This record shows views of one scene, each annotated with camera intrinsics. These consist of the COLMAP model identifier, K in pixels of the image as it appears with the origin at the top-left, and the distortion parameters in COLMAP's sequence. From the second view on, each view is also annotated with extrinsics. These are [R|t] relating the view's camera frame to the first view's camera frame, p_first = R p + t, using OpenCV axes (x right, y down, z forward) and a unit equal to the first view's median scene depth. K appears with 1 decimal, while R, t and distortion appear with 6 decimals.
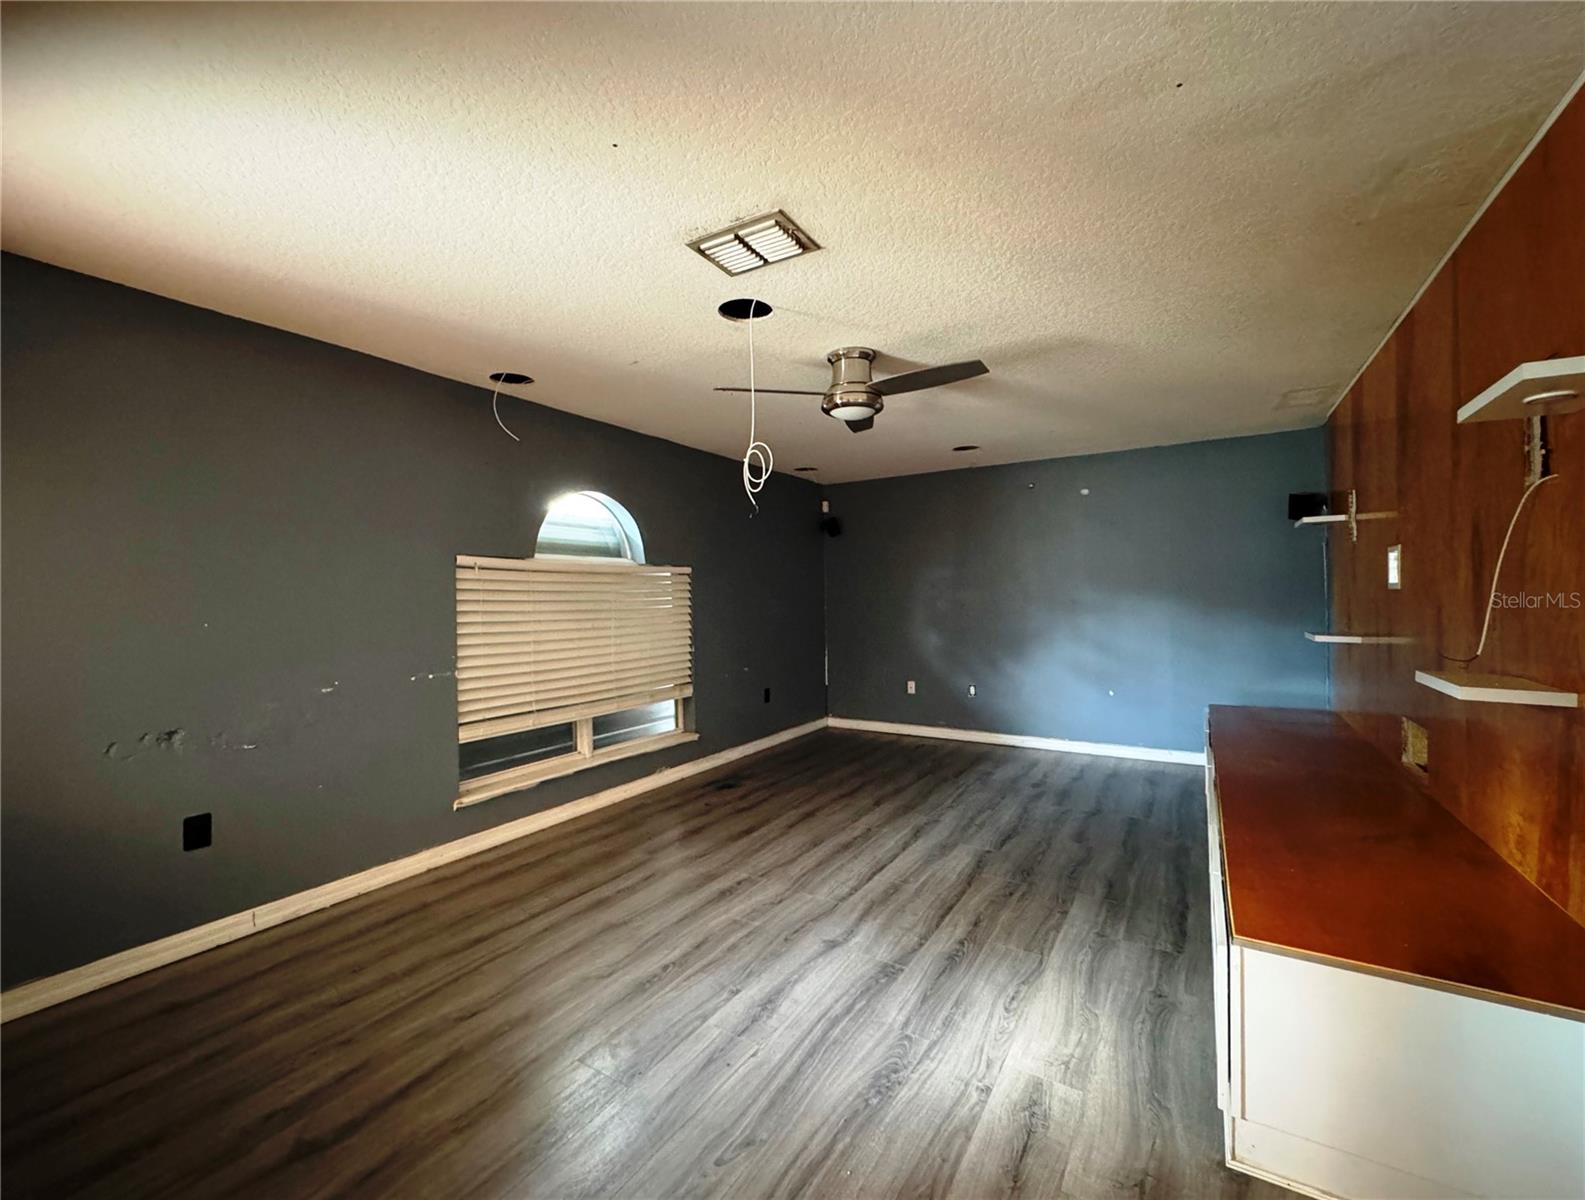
lens RADIAL K [[658.1, 0, 791.2], [0, 658.1, 604.6], [0, 0, 1]] dist [-0.002181, -0.000030]
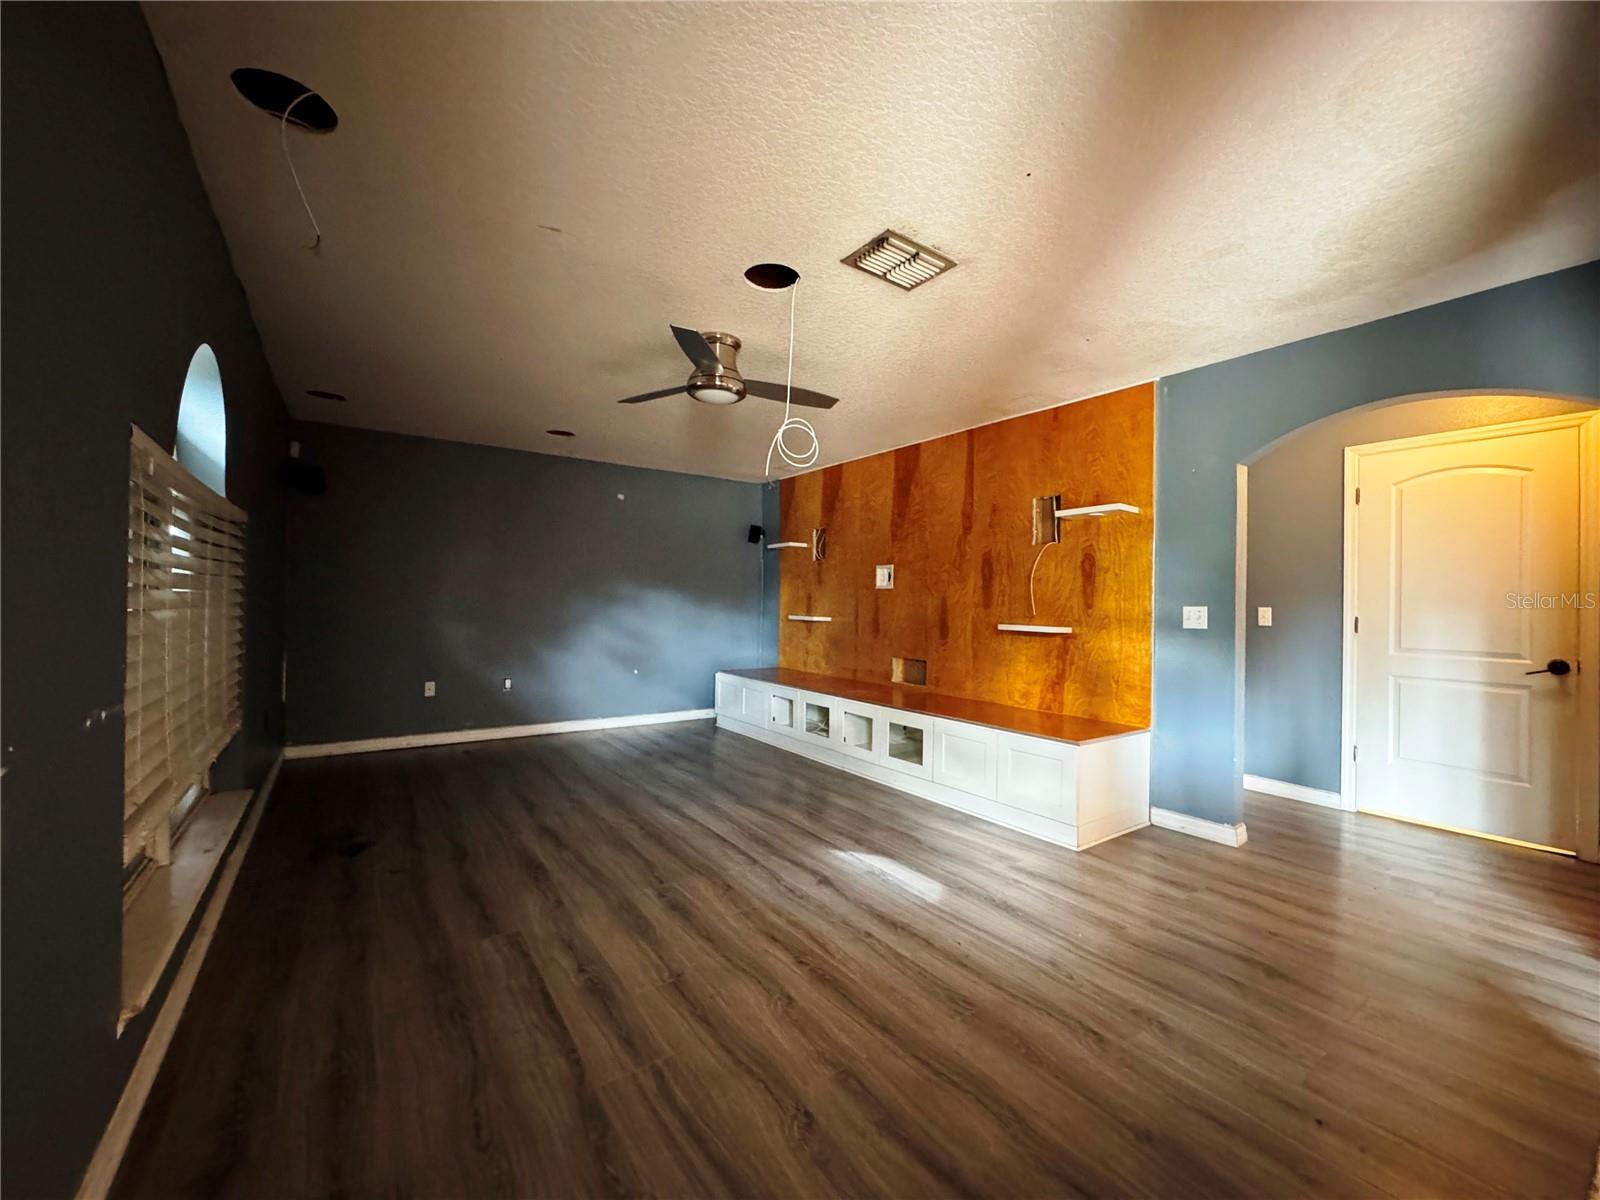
lens RADIAL K [[640.2, 0, 799.9], [0, 640.2, 599.0], [0, 0, 1]] dist [-0.002969, 0.000354]
pose [[0.392084, 0.026380, 0.919551, -0.793218], [-0.011920, 0.999651, -0.023595, 0.049144], [-0.919852, -0.001710, 0.392262, 0.502473]]
